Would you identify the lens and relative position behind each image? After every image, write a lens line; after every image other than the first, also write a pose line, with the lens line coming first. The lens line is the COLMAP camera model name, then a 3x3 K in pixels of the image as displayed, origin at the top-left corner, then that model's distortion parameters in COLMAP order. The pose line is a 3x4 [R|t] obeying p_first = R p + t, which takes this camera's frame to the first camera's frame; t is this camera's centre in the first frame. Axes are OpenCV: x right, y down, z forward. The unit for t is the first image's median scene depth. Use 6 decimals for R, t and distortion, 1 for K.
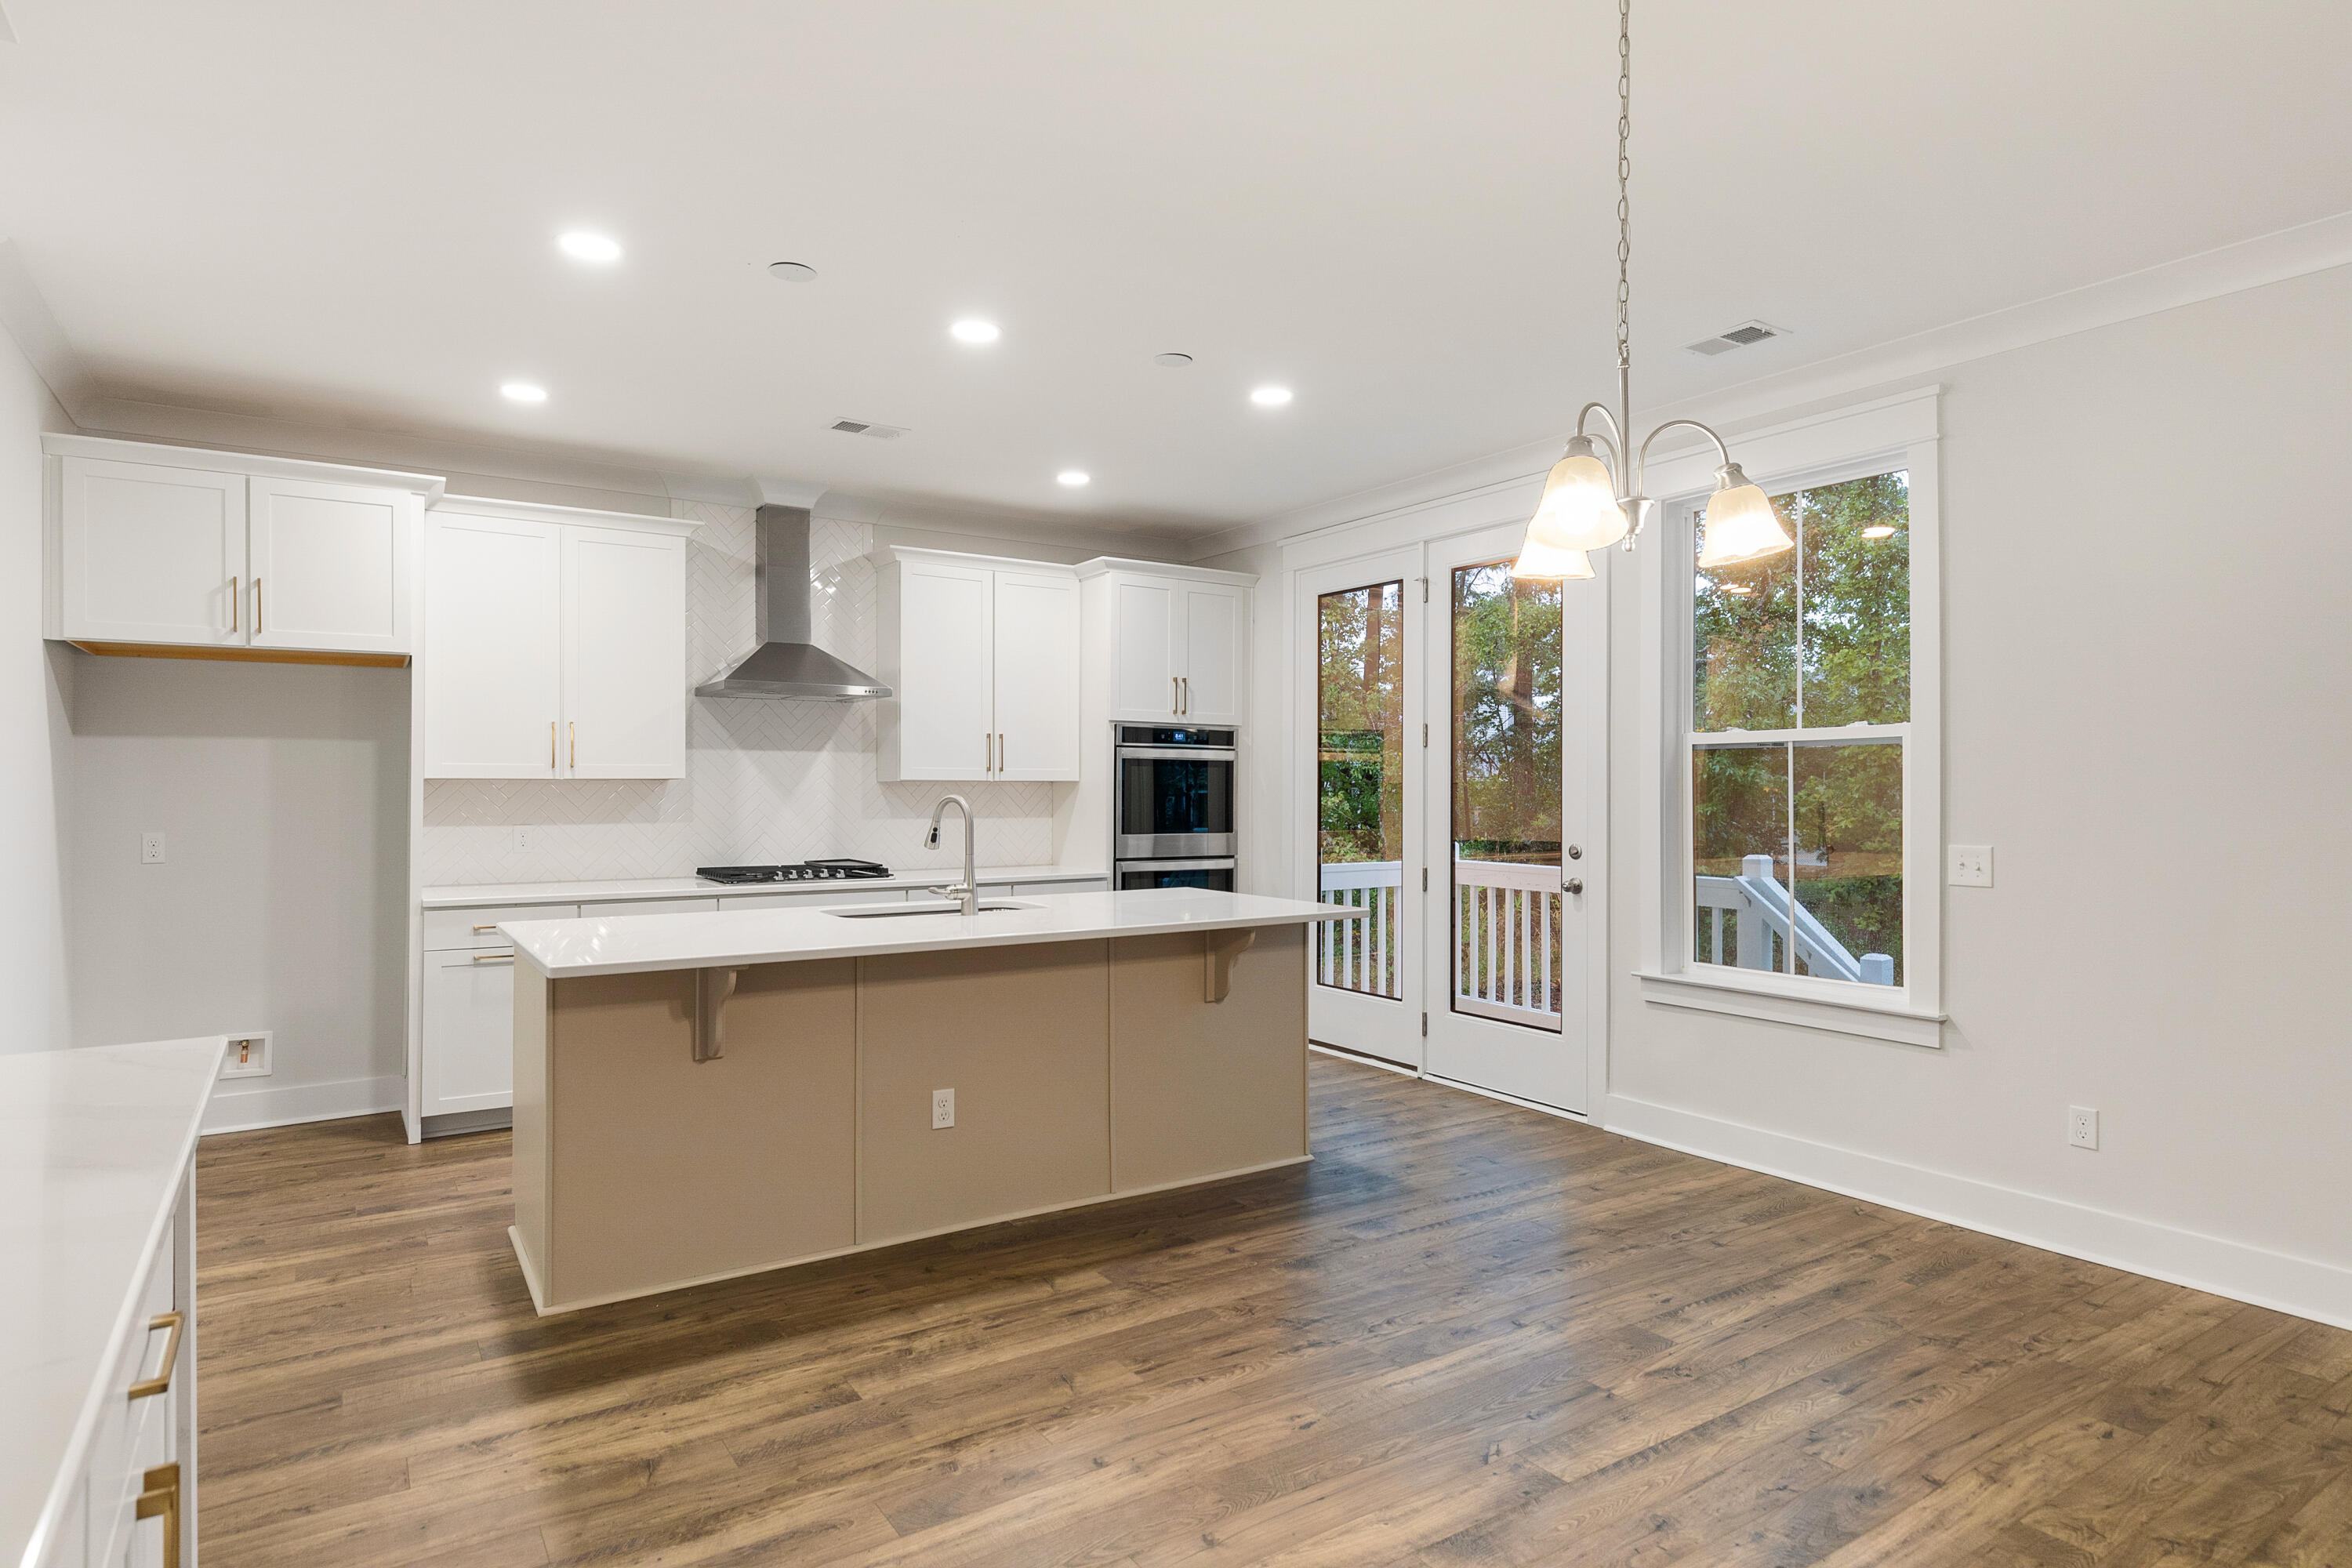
lens RADIAL K [[1284.5, 0, 1191.3], [0, 1284.5, 795.3], [0, 0, 1]] dist [0.008746, 0.000054]
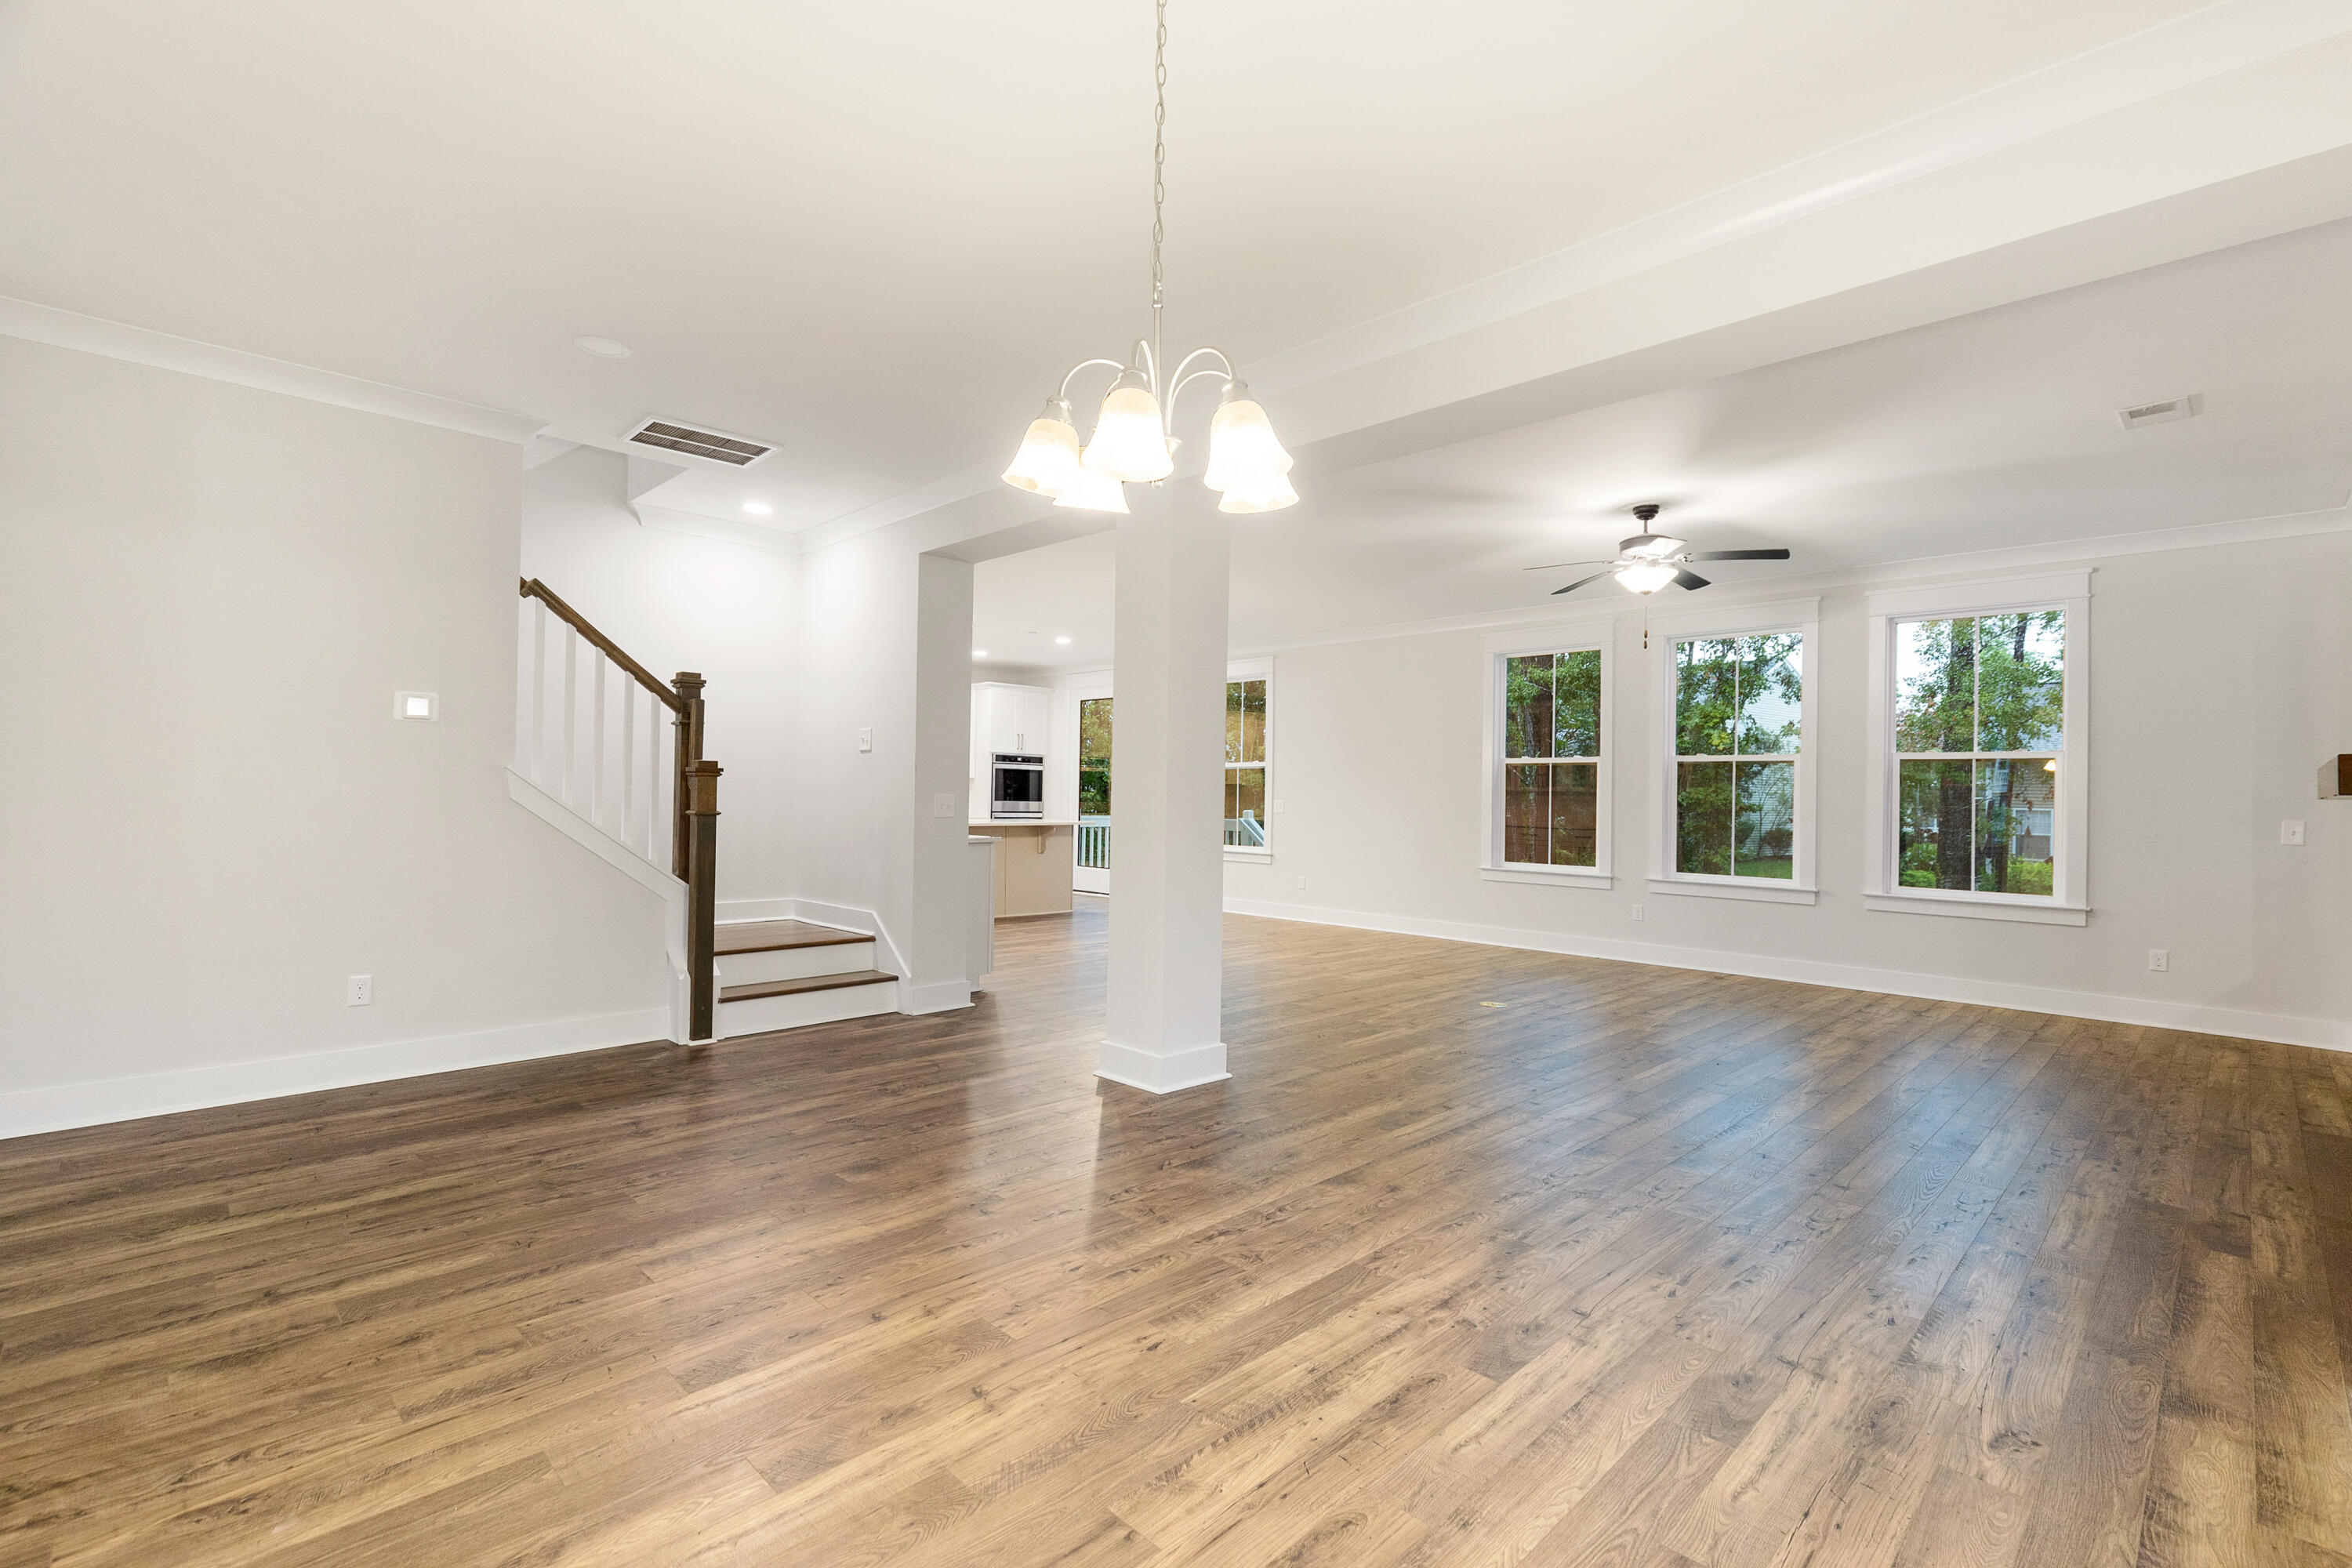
lens RADIAL K [[1064.6, 0, 1176.0], [0, 1064.6, 784.0], [0, 0, 1]] dist [0.001384, 0.000606]
pose [[0.983067, 0.014018, 0.182707, -0.106938], [-0.011167, 0.999800, -0.016619, 0.035248], [-0.182903, 0.014298, 0.983027, -1.220859]]
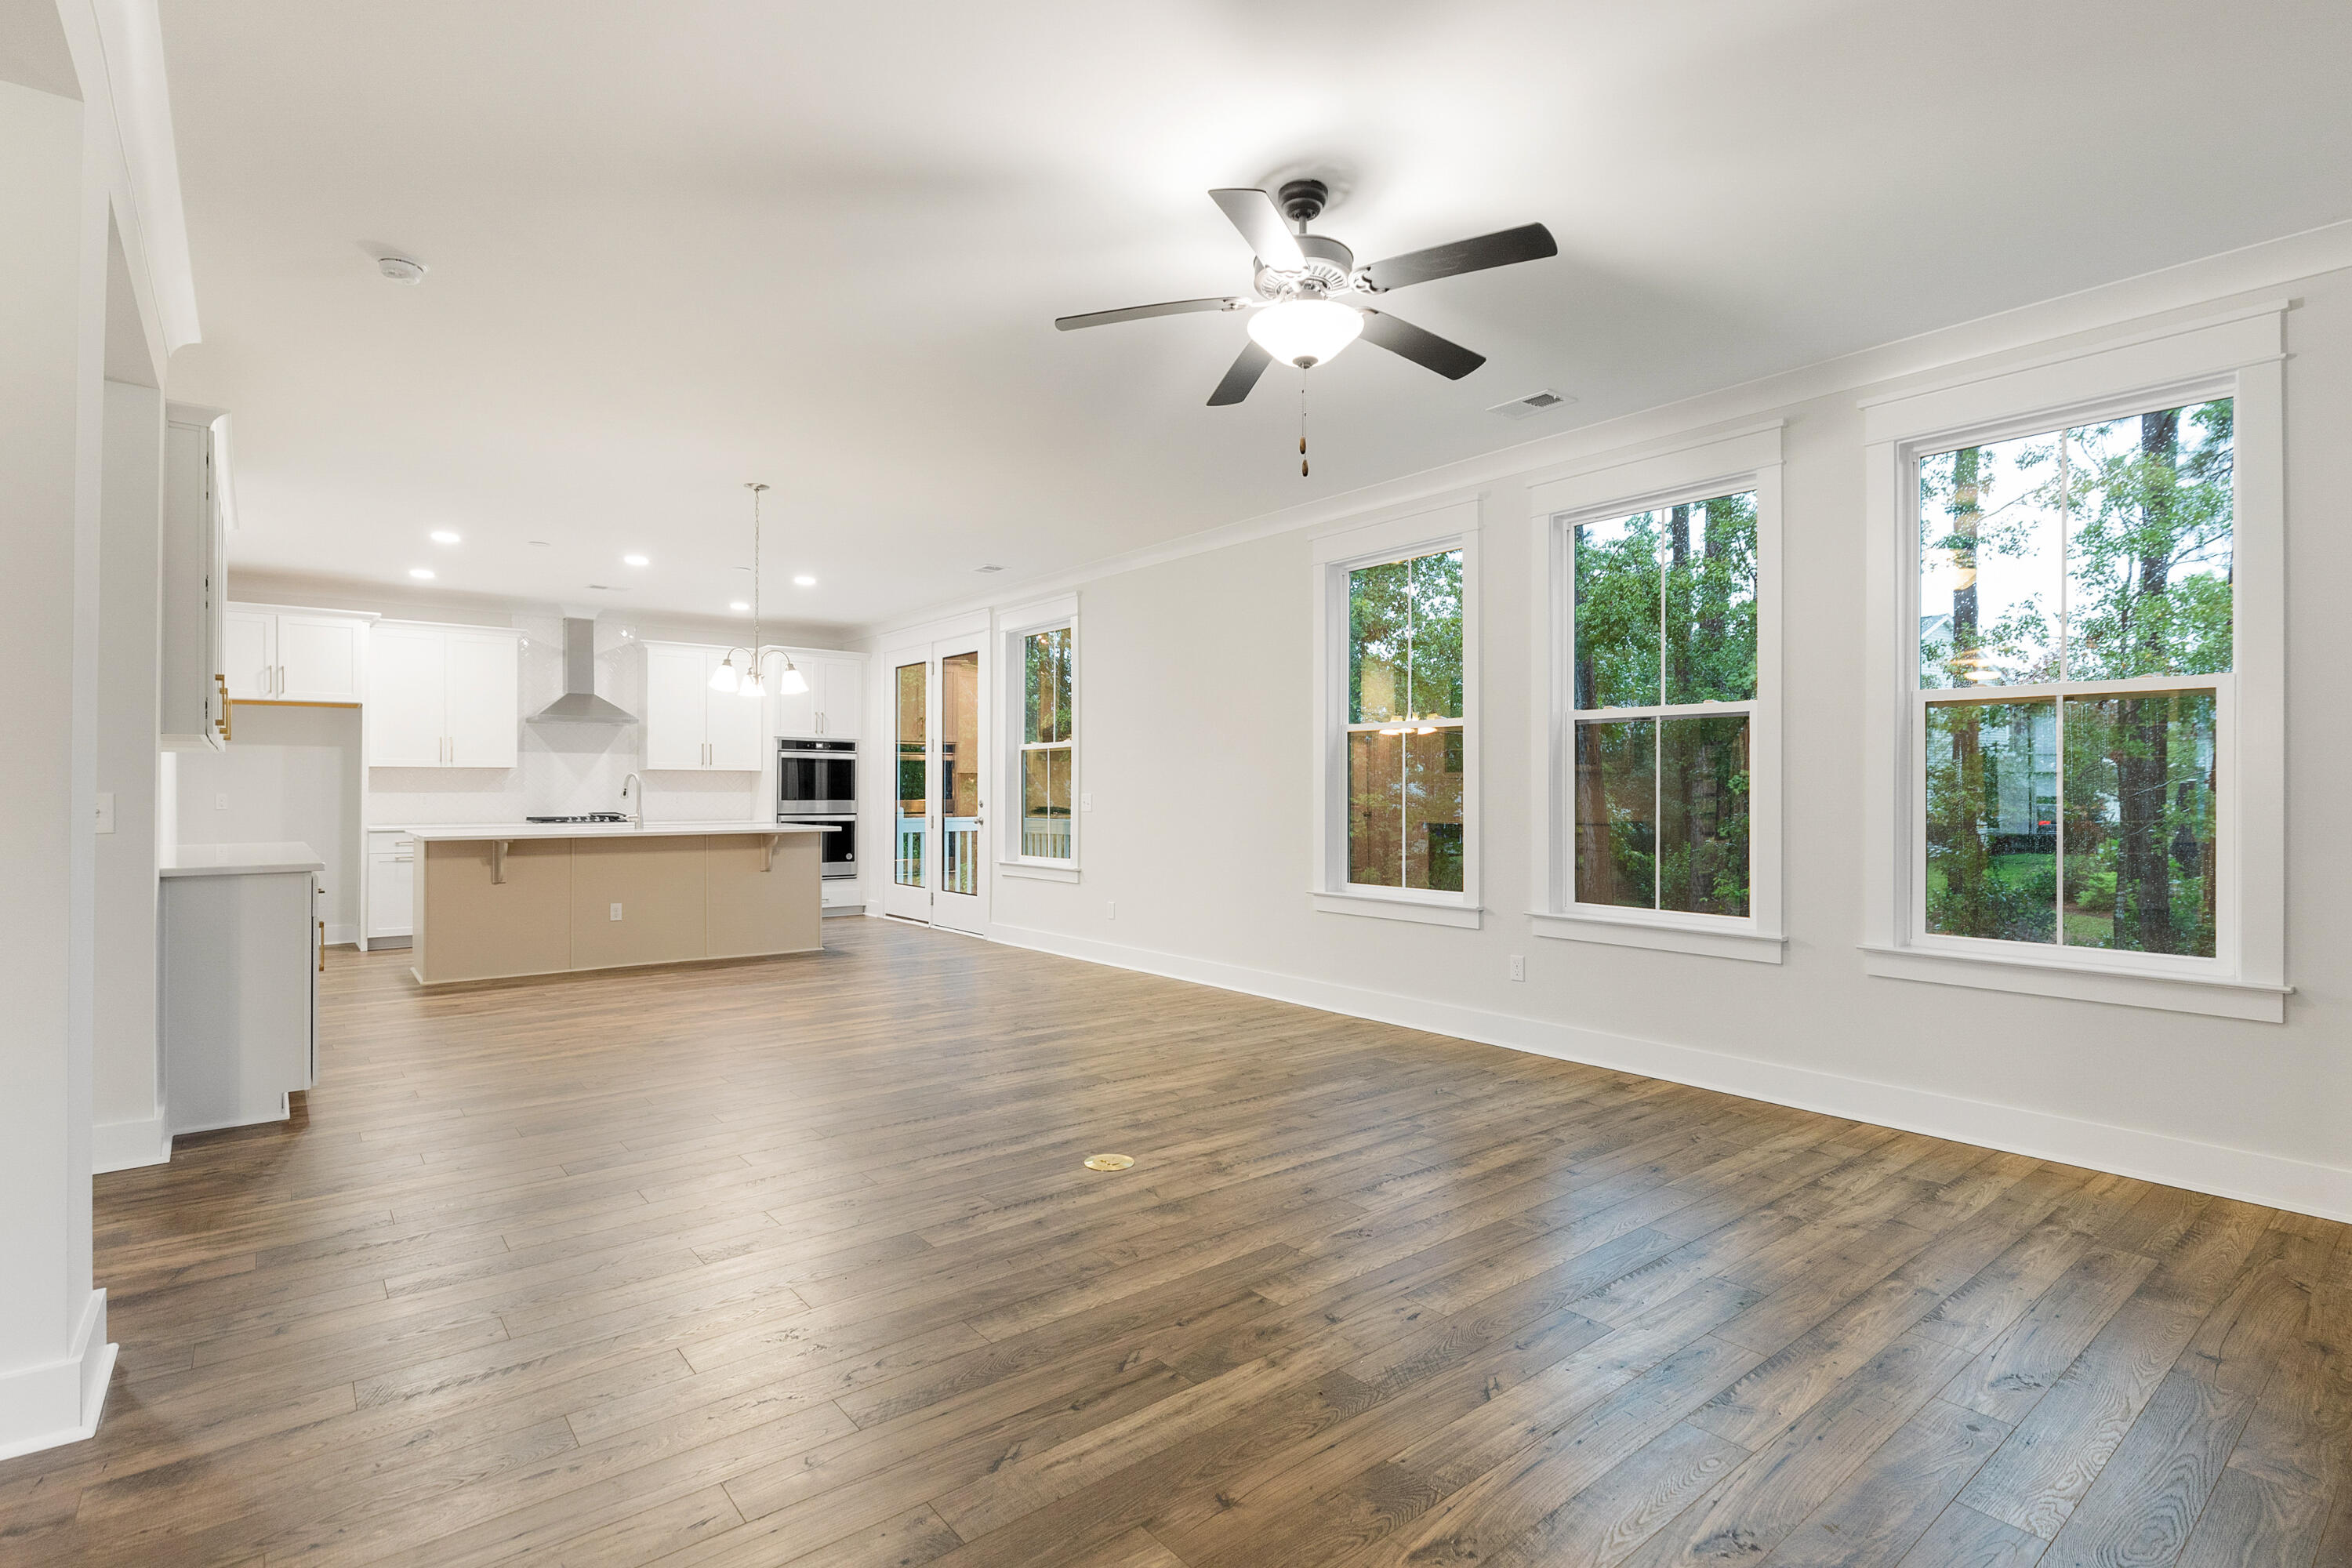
lens RADIAL K [[1134.3, 0, 1185.7], [0, 1134.3, 782.4], [0, 0, 1]] dist [0.000465, 0.000394]
pose [[0.995865, -0.000992, 0.090837, 0.463857], [0.002248, 0.999903, -0.013722, 0.036520], [-0.090815, 0.013870, 0.995771, -0.796078]]
